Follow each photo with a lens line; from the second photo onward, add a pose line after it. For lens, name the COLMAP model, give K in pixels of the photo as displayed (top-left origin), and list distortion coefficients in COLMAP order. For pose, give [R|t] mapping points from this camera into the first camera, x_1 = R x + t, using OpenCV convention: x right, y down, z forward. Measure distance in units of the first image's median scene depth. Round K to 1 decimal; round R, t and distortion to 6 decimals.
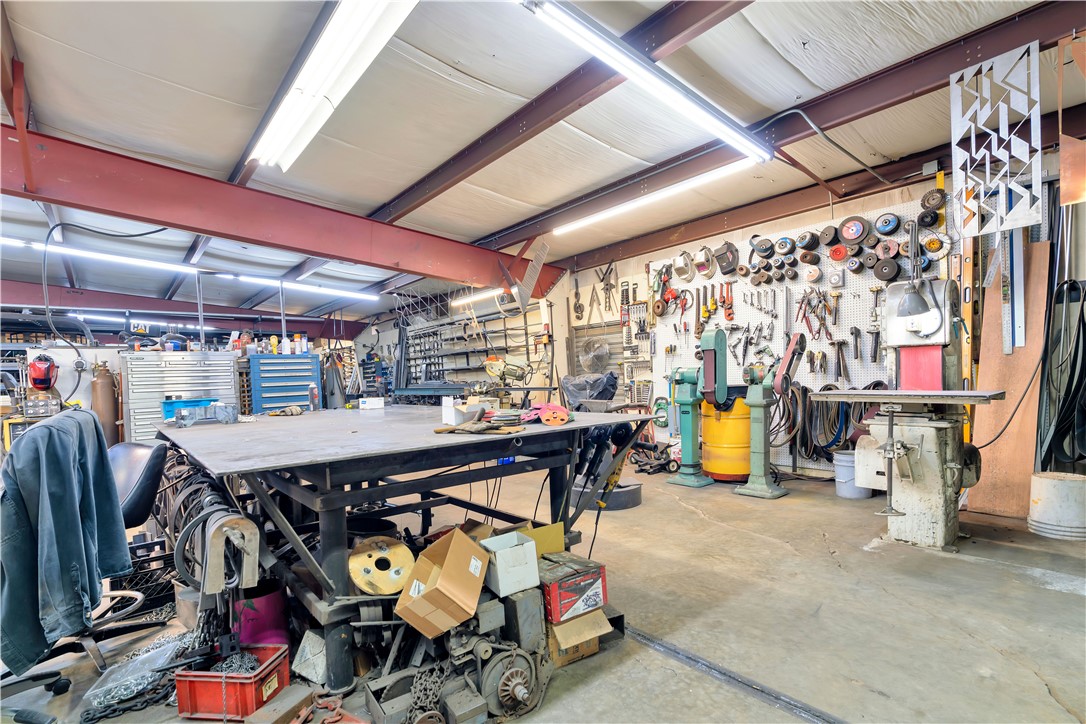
lens RADIAL K [[514.1, 0, 537.2], [0, 514.1, 367.3], [0, 0, 1]] dist [-0.001784, -0.000366]
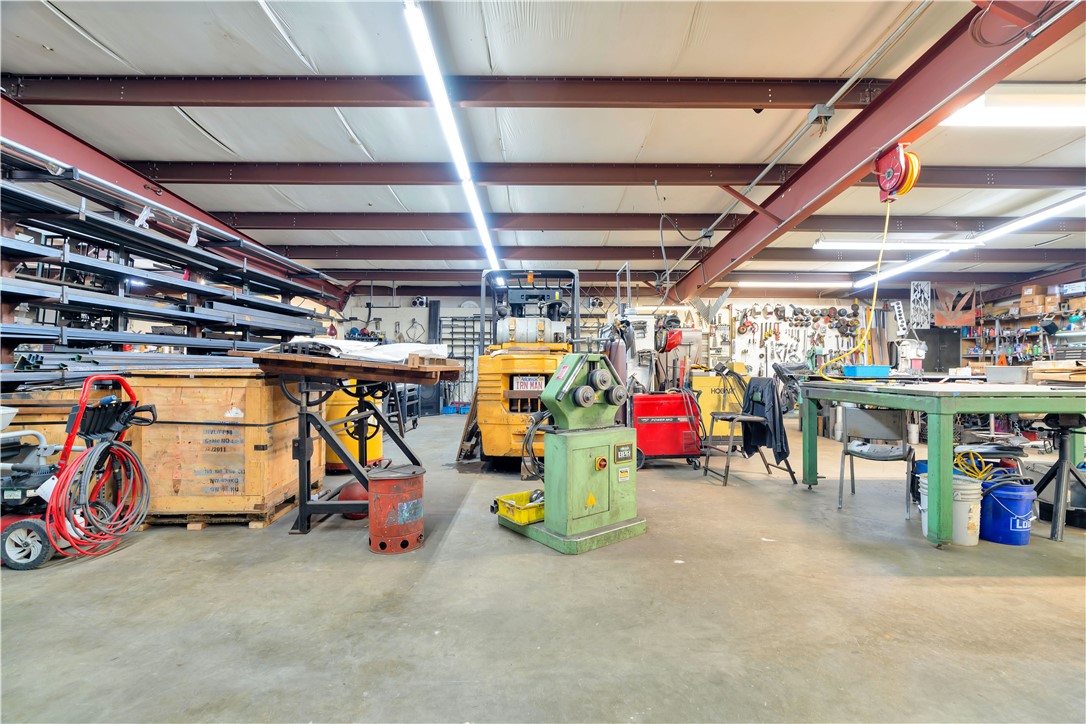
lens RADIAL K [[488.5, 0, 544.9], [0, 488.5, 361.5], [0, 0, 1]] dist [-0.002556, 0.000676]
pose [[0.631956, 0.046855, 0.773586, -1.641130], [-0.044083, 0.998728, -0.024479, 0.080371], [-0.773749, -0.018633, 0.633218, 0.413726]]
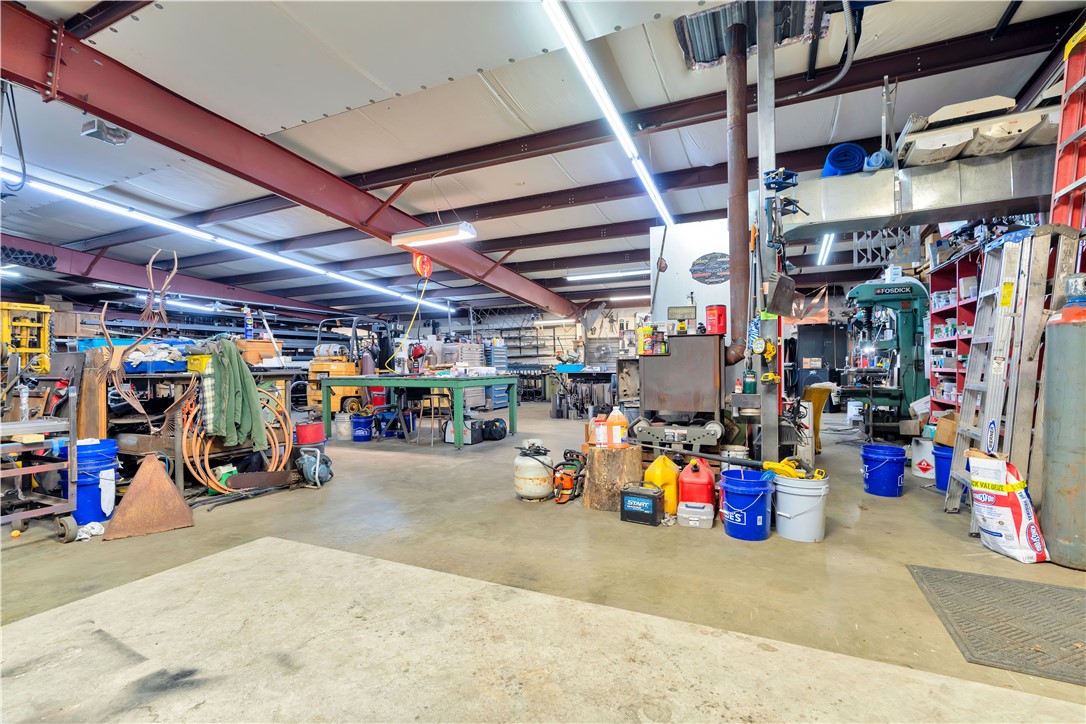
lens RADIAL K [[488.5, 0, 544.9], [0, 488.5, 361.5], [0, 0, 1]] dist [-0.002556, 0.000676]
pose [[0.904033, 0.033894, 0.426116, -1.091816], [-0.034450, 0.999386, -0.006405, 0.038129], [-0.426071, -0.008890, 0.904646, -0.799234]]
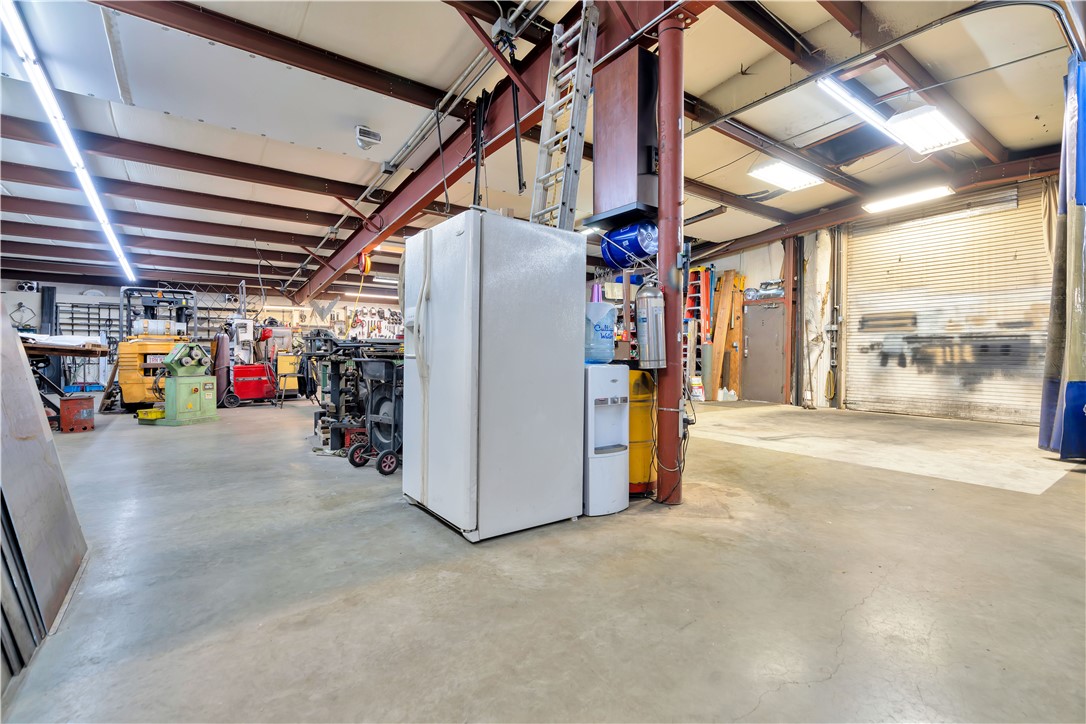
lens RADIAL K [[488.5, 0, 544.9], [0, 488.5, 361.5], [0, 0, 1]] dist [-0.002556, 0.000676]
pose [[0.062955, 0.020821, 0.997799, -2.279148], [-0.031147, 0.999336, -0.018888, 0.095296], [-0.997530, -0.029890, 0.063562, -0.177493]]
